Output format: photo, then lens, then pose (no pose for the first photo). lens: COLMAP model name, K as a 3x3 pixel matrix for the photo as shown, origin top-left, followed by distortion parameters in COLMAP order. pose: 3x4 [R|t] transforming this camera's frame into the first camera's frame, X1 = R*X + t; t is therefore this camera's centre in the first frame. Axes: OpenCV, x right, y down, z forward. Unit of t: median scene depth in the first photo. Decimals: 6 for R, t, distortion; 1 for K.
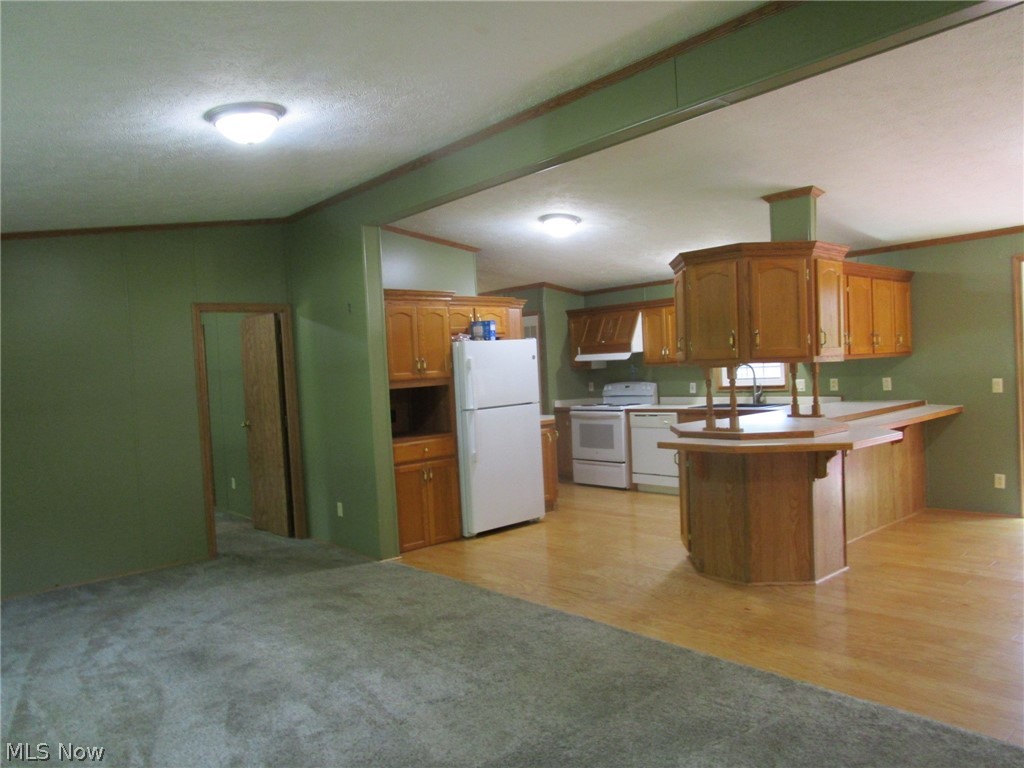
lens RADIAL K [[727.3, 0, 508.7], [0, 727.3, 385.6], [0, 0, 1]] dist [-0.030742, 0.007276]
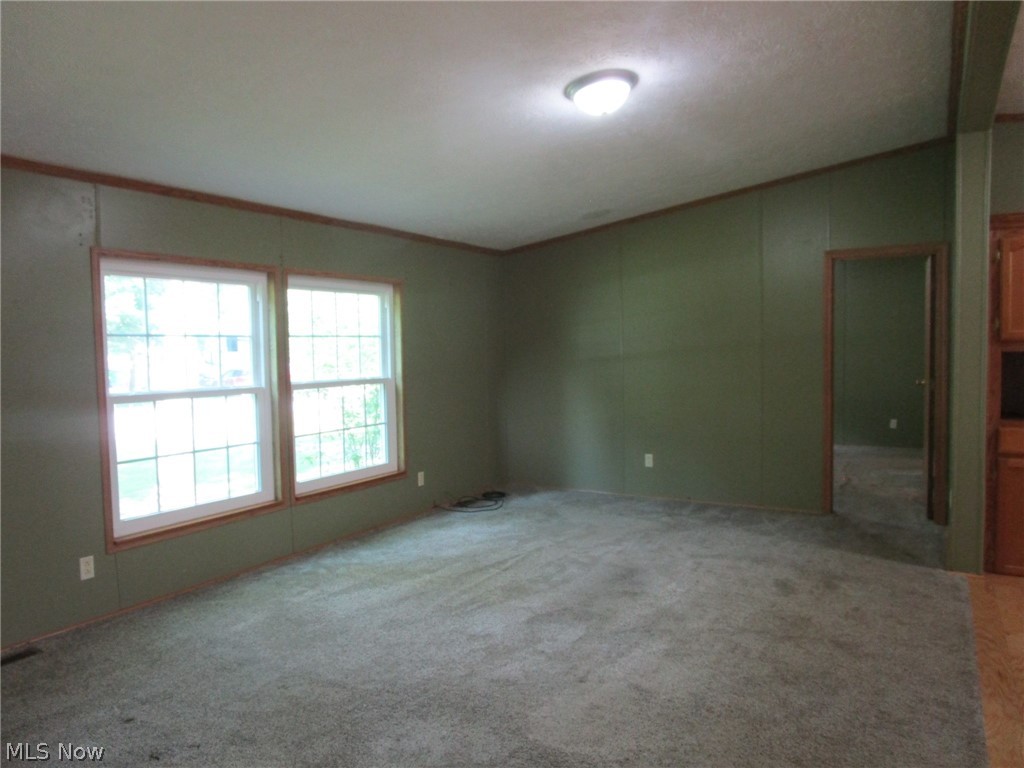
lens RADIAL K [[727.3, 0, 505.4], [0, 727.3, 390.0], [0, 0, 1]] dist [-0.030742, 0.007276]
pose [[0.309250, 0.108542, -0.944766, 0.361430], [-0.024065, 0.994040, 0.106325, -0.021151], [0.950676, -0.010145, 0.310019, 0.291272]]
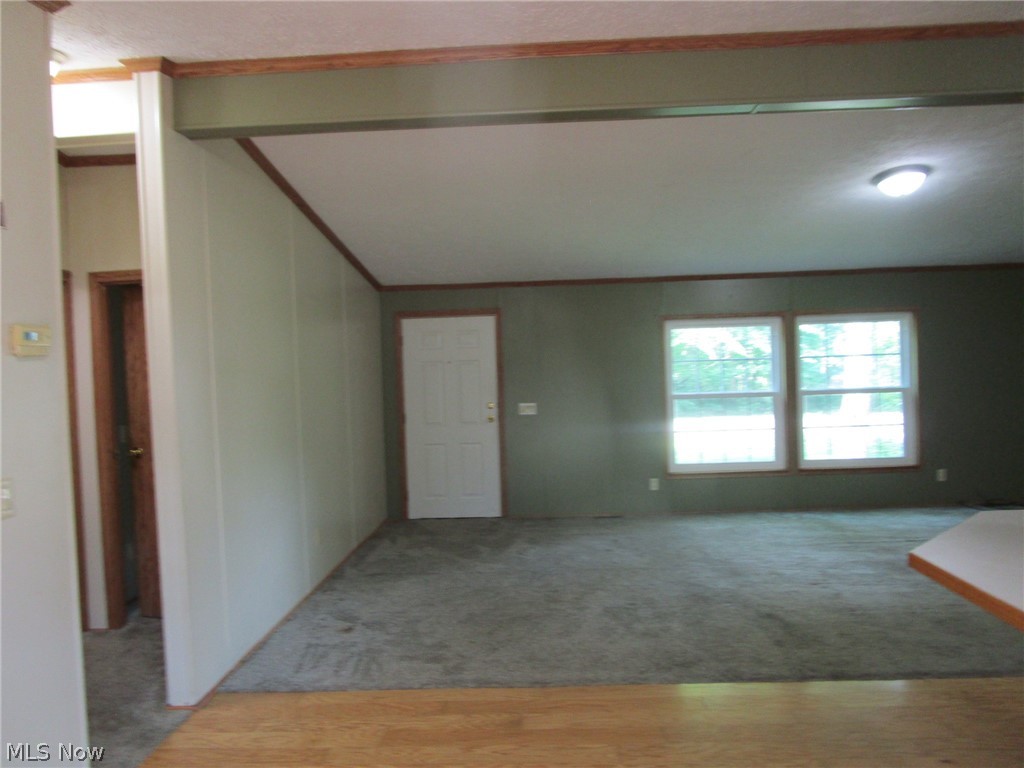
lens RADIAL K [[727.3, 0, 506.6], [0, 727.3, 384.7], [0, 0, 1]] dist [-0.030742, 0.007276]
pose [[-0.683653, 0.092786, -0.723885, 0.698063], [0.055536, 0.995623, 0.075167, -0.060560], [0.727692, 0.011186, -0.685813, 0.785117]]
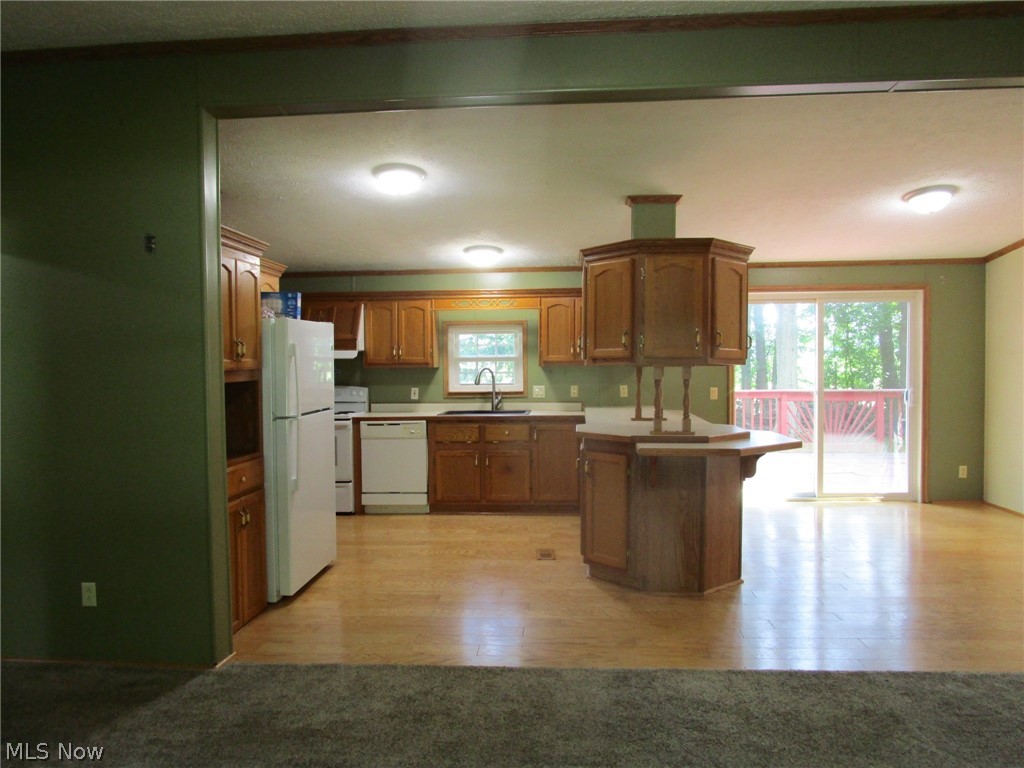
lens RADIAL K [[727.3, 0, 509.0], [0, 727.3, 386.1], [0, 0, 1]] dist [-0.030742, 0.007276]
pose [[0.715339, 0.020977, 0.698463, -0.401099], [-0.008497, 0.999737, -0.021323, 0.016953], [-0.698726, 0.009318, 0.715328, 0.371714]]
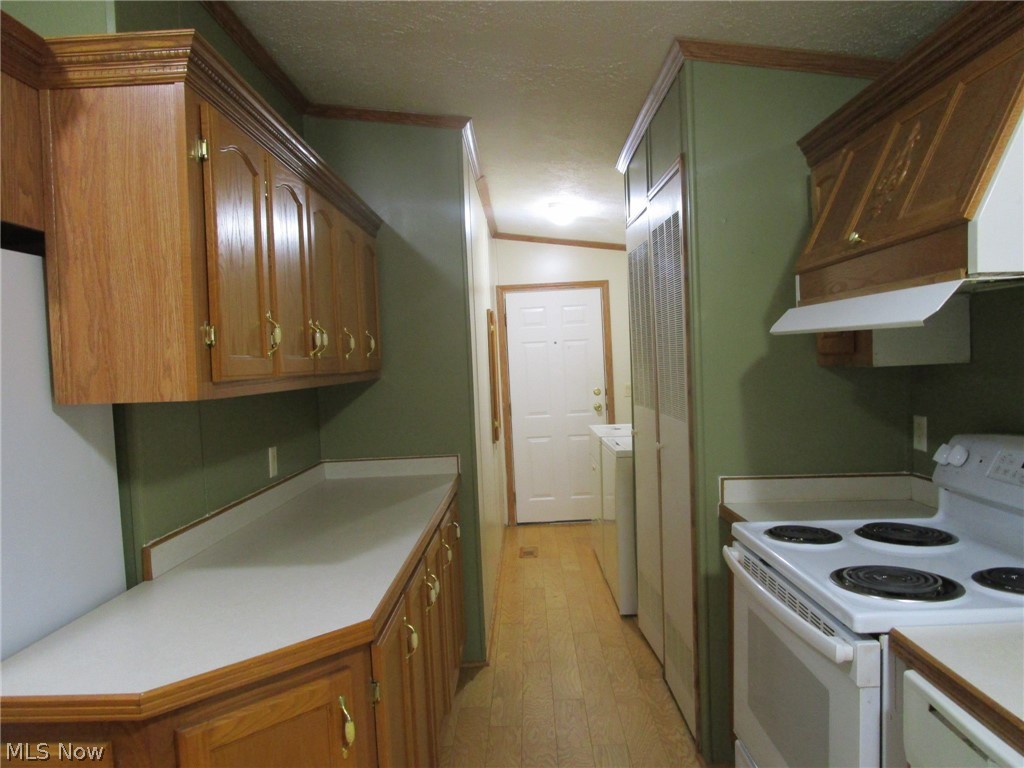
lens RADIAL K [[727.3, 0, 509.5], [0, 727.3, 389.9], [0, 0, 1]] dist [-0.030742, 0.007276]
pose [[0.738822, 0.045757, -0.672345, 0.275077], [-0.013040, 0.998476, 0.053622, -0.039268], [0.673774, -0.030850, 0.738293, 1.117892]]
